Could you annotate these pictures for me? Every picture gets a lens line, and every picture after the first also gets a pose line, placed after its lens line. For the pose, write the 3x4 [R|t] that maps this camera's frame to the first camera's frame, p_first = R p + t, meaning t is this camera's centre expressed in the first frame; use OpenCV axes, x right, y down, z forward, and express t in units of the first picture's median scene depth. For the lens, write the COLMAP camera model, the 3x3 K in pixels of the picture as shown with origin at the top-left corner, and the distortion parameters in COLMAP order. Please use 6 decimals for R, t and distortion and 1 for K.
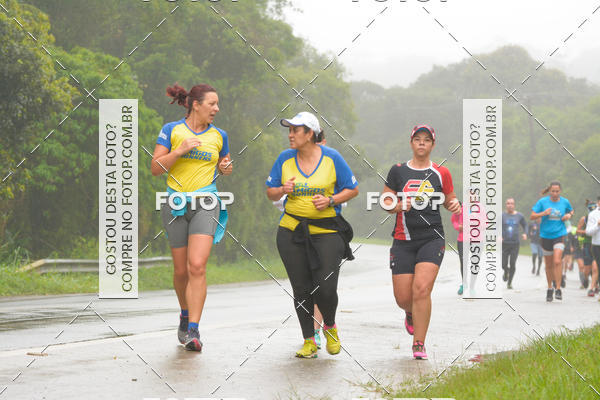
lens RADIAL K [[4076.0, 0, 299.3], [0, 4076.0, 198.9], [0, 0, 1]] dist [1.702538, 0.827320]
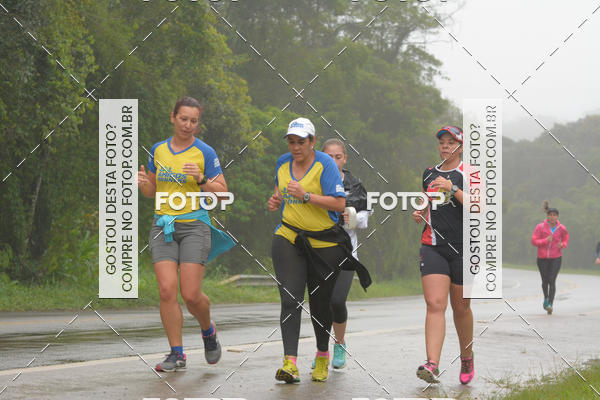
lens RADIAL K [[4076.0, 0, 299.3], [0, 4076.0, 198.9], [0, 0, 1]] dist [1.702538, 0.827320]
pose [[0.997697, 0.014781, -0.066192, 0.038090], [-0.015229, 0.999864, -0.006273, -0.000980], [0.066091, 0.007266, 0.997787, -0.241587]]
